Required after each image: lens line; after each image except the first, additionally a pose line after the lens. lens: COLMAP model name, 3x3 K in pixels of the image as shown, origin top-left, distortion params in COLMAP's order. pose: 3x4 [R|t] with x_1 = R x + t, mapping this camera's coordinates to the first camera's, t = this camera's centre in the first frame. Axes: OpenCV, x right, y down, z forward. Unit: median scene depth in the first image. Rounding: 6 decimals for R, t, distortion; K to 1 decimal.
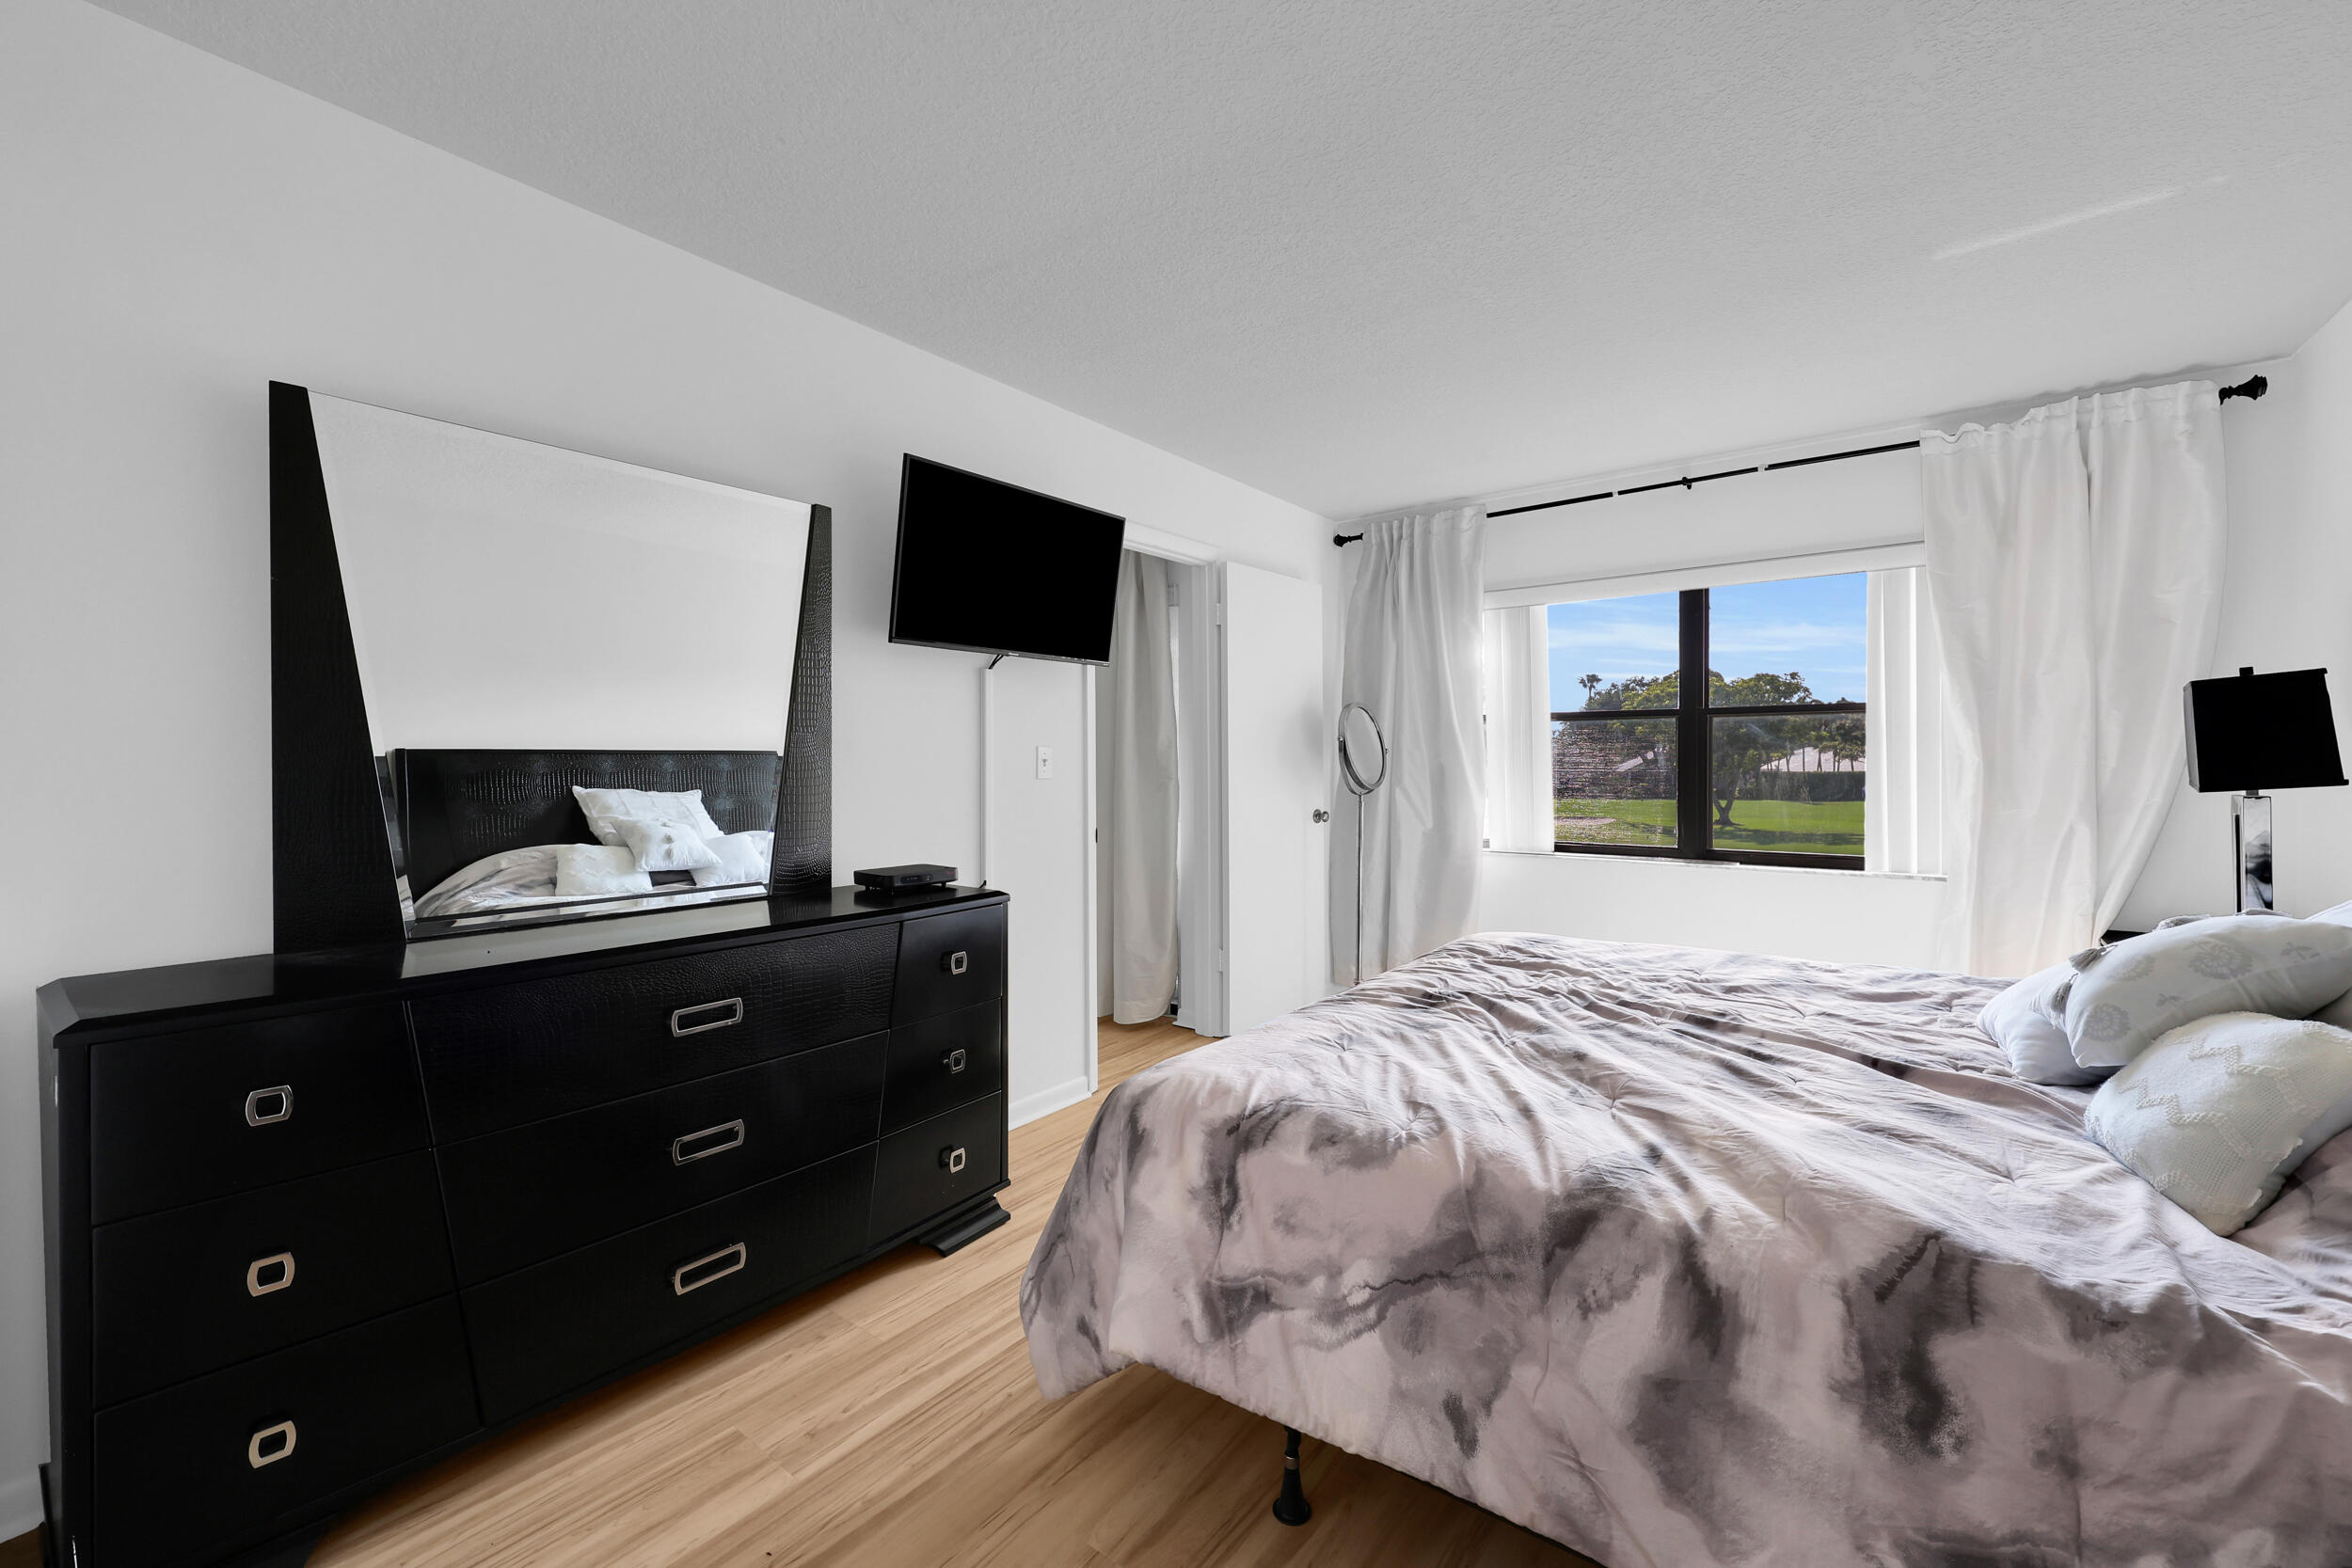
lens RADIAL K [[960.9, 0, 1156.7], [0, 960.9, 764.2], [0, 0, 1]] dist [-0.003821, 0.002457]
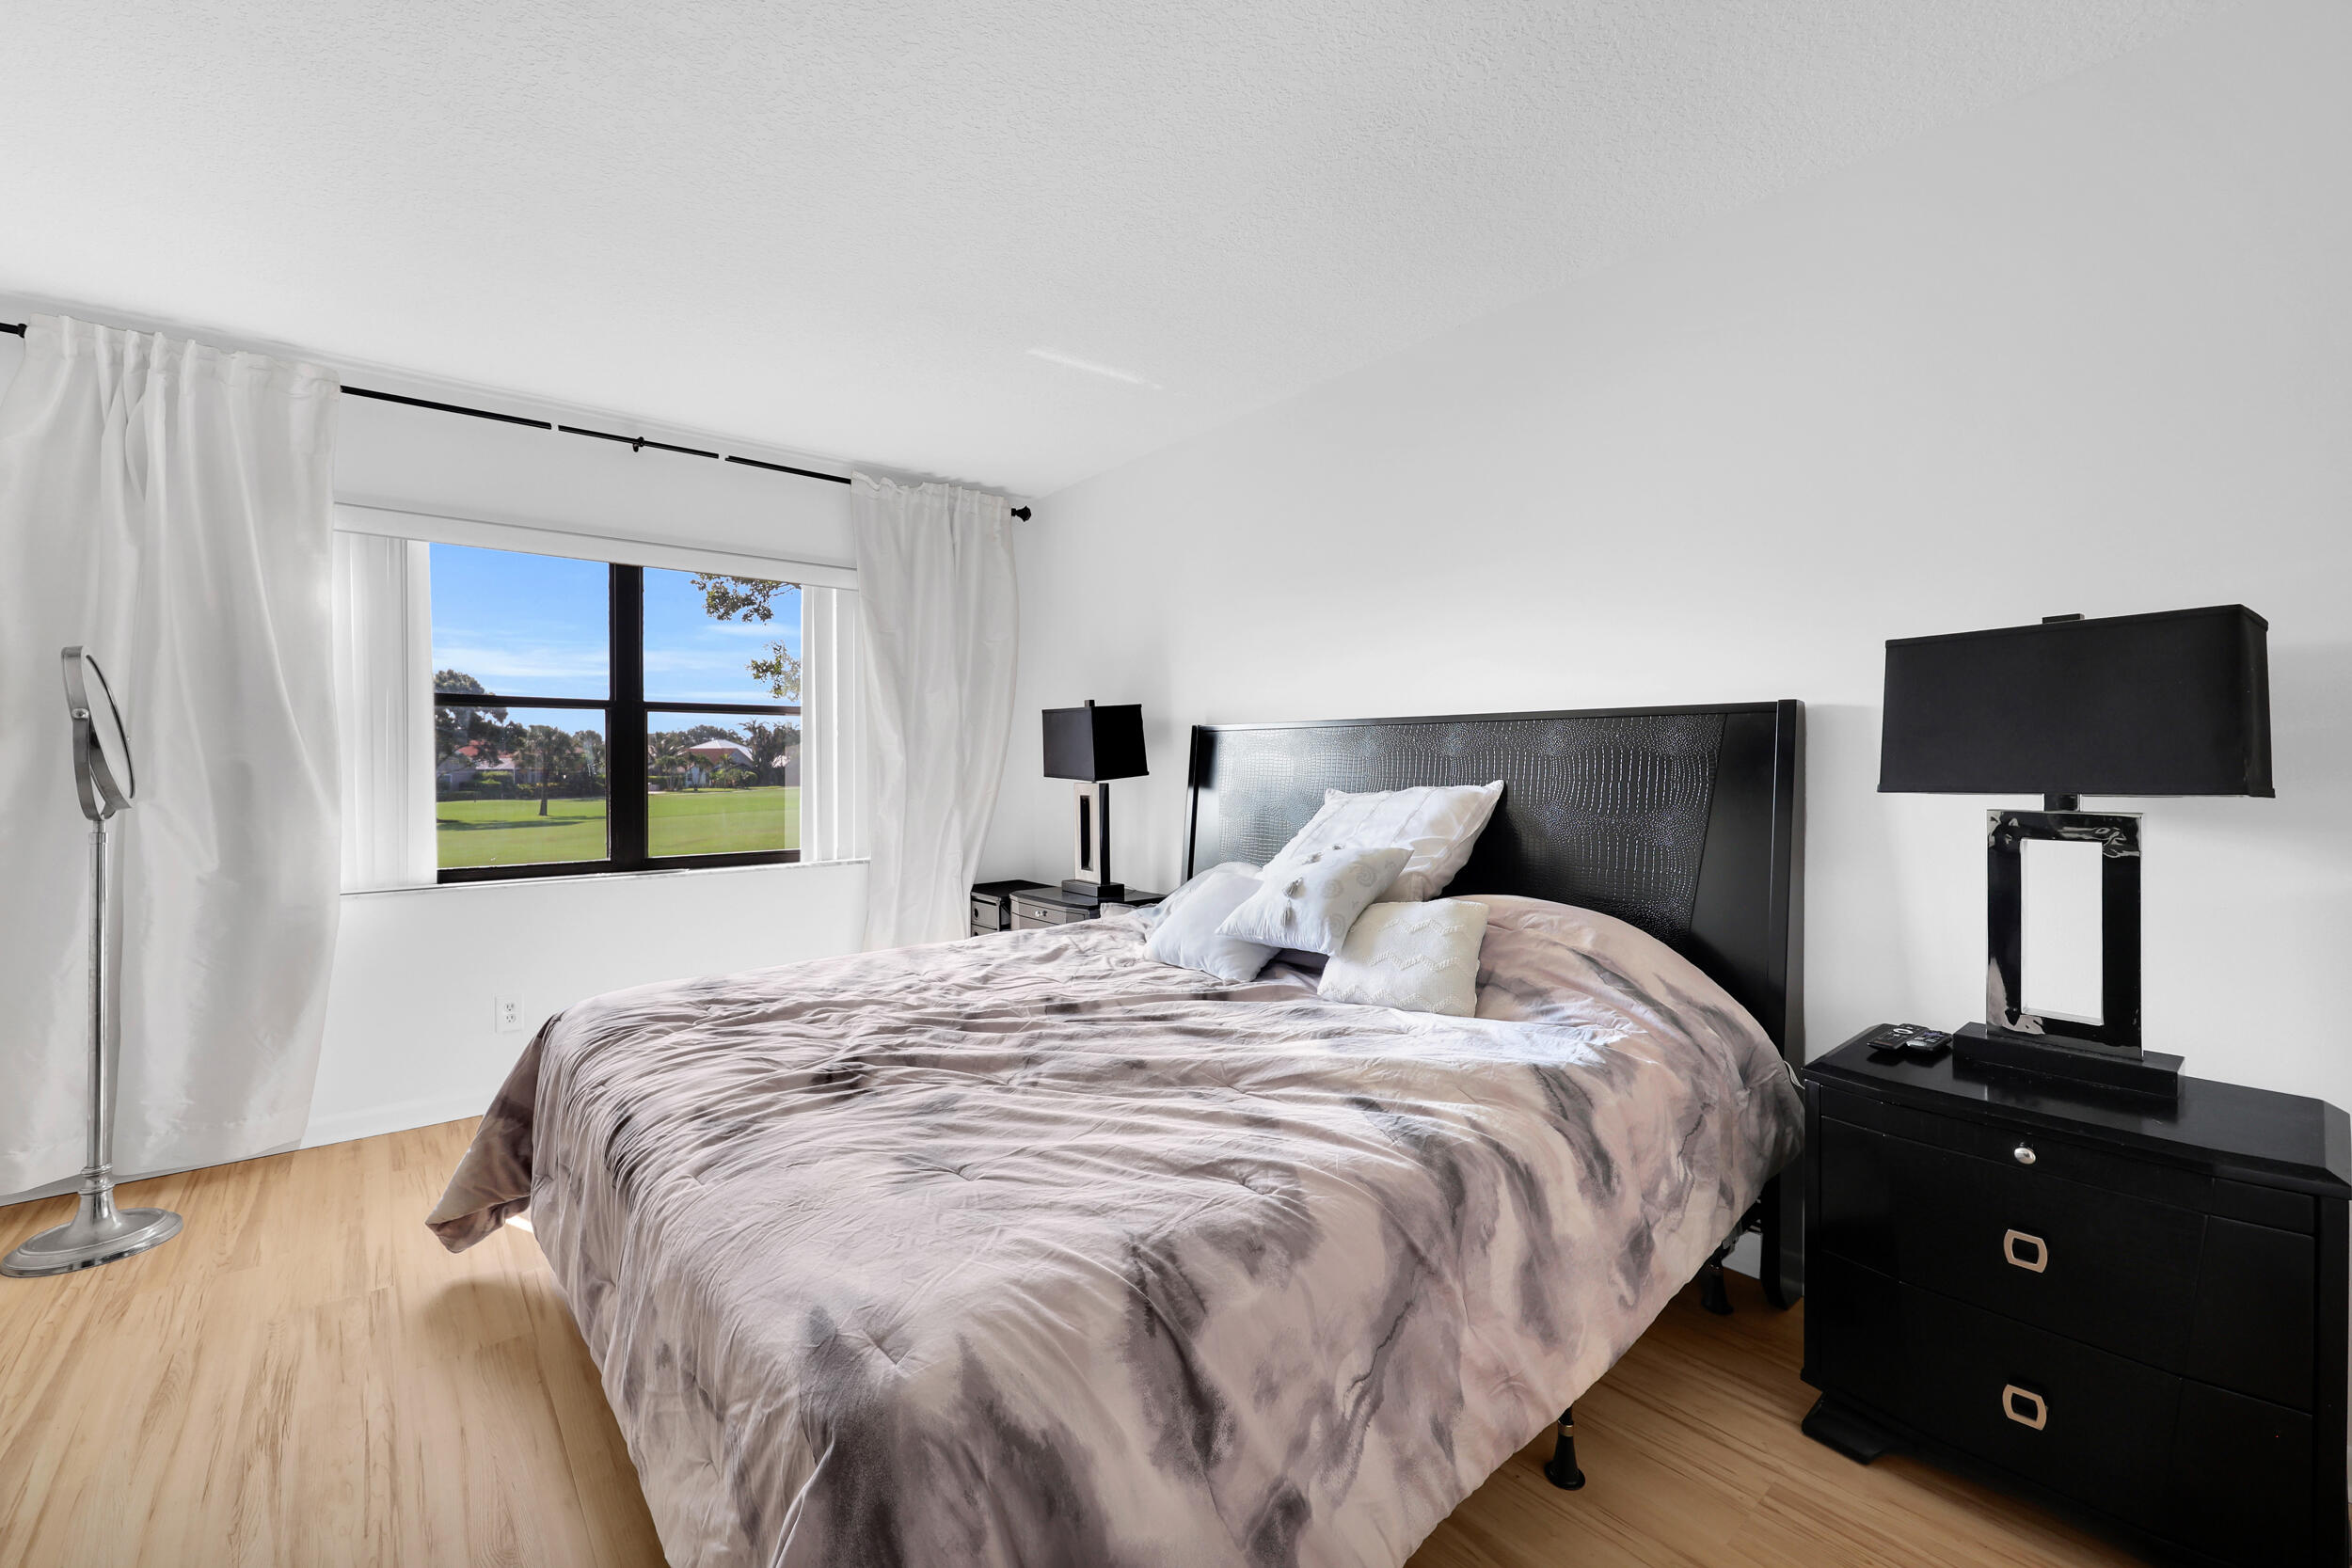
lens RADIAL K [[960.9, 0, 1184.9], [0, 960.9, 770.6], [0, 0, 1]] dist [-0.003821, 0.002457]
pose [[0.199126, -0.005303, 0.979960, -0.464355], [0.001060, 0.999986, 0.005196, 0.005327], [-0.979973, 0.000004, 0.199128, 0.725764]]
